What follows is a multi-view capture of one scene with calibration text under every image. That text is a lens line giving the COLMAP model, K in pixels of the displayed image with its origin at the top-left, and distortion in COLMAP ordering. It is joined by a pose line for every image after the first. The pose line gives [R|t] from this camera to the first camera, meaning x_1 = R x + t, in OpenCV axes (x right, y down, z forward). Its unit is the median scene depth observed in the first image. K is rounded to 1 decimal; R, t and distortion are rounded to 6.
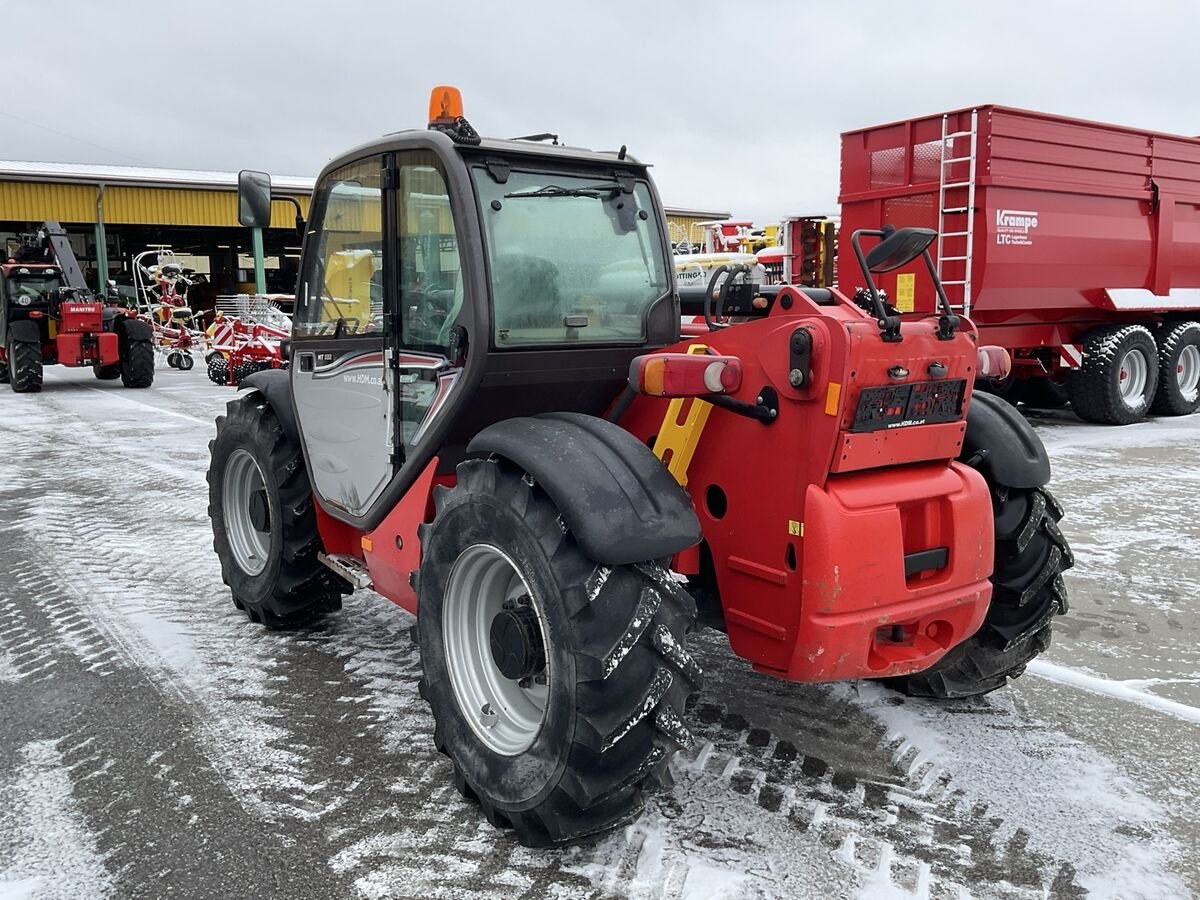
lens RADIAL K [[1016.8, 0, 584.8], [0, 1016.8, 449.2], [0, 0, 1]] dist [0.054704, -0.123923]
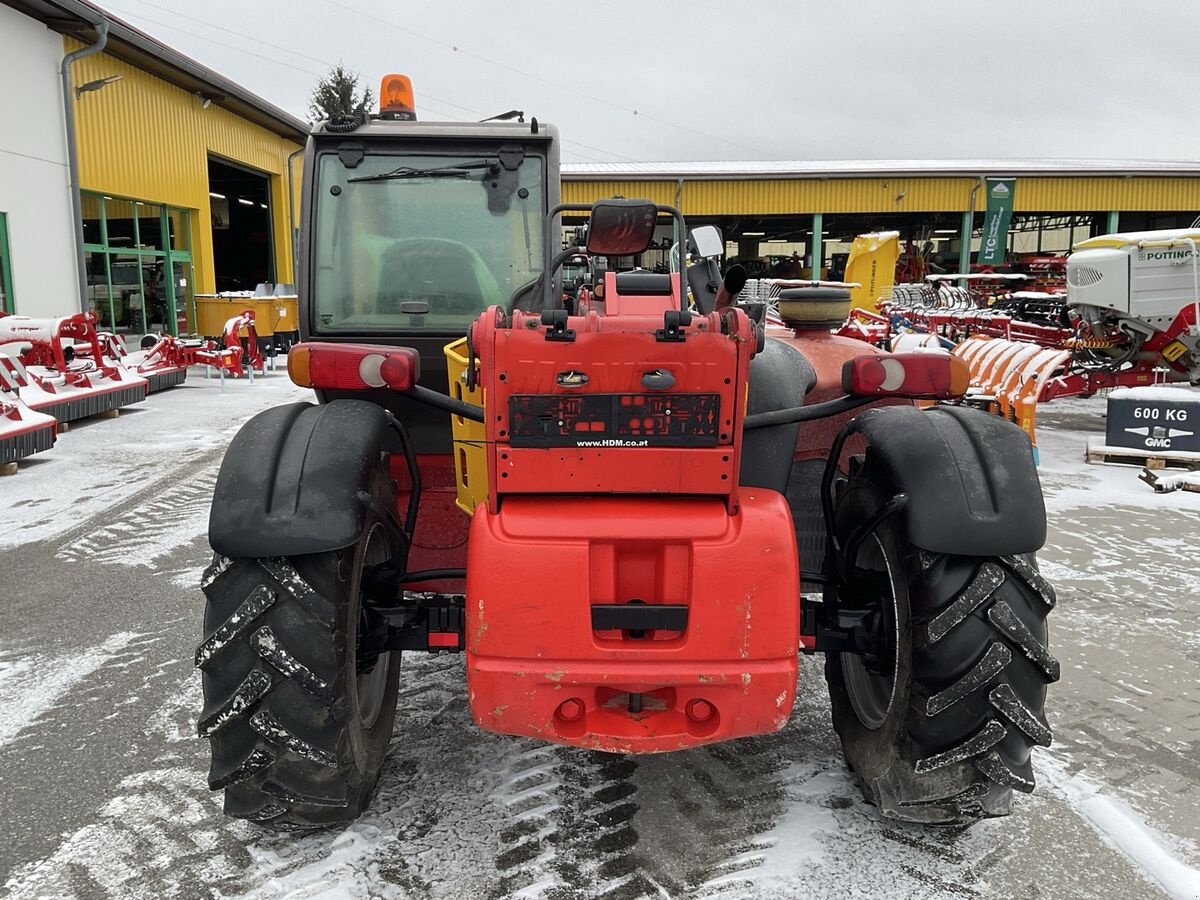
lens RADIAL K [[1002.0, 0, 576.7], [0, 1002.0, 451.8], [0, 0, 1]] dist [0.035599, -0.096635]
pose [[0.820098, 0.095144, -0.564258, 0.662234], [-0.083368, 0.995425, 0.046678, -0.047599], [0.566117, 0.008760, 0.824278, 0.304568]]
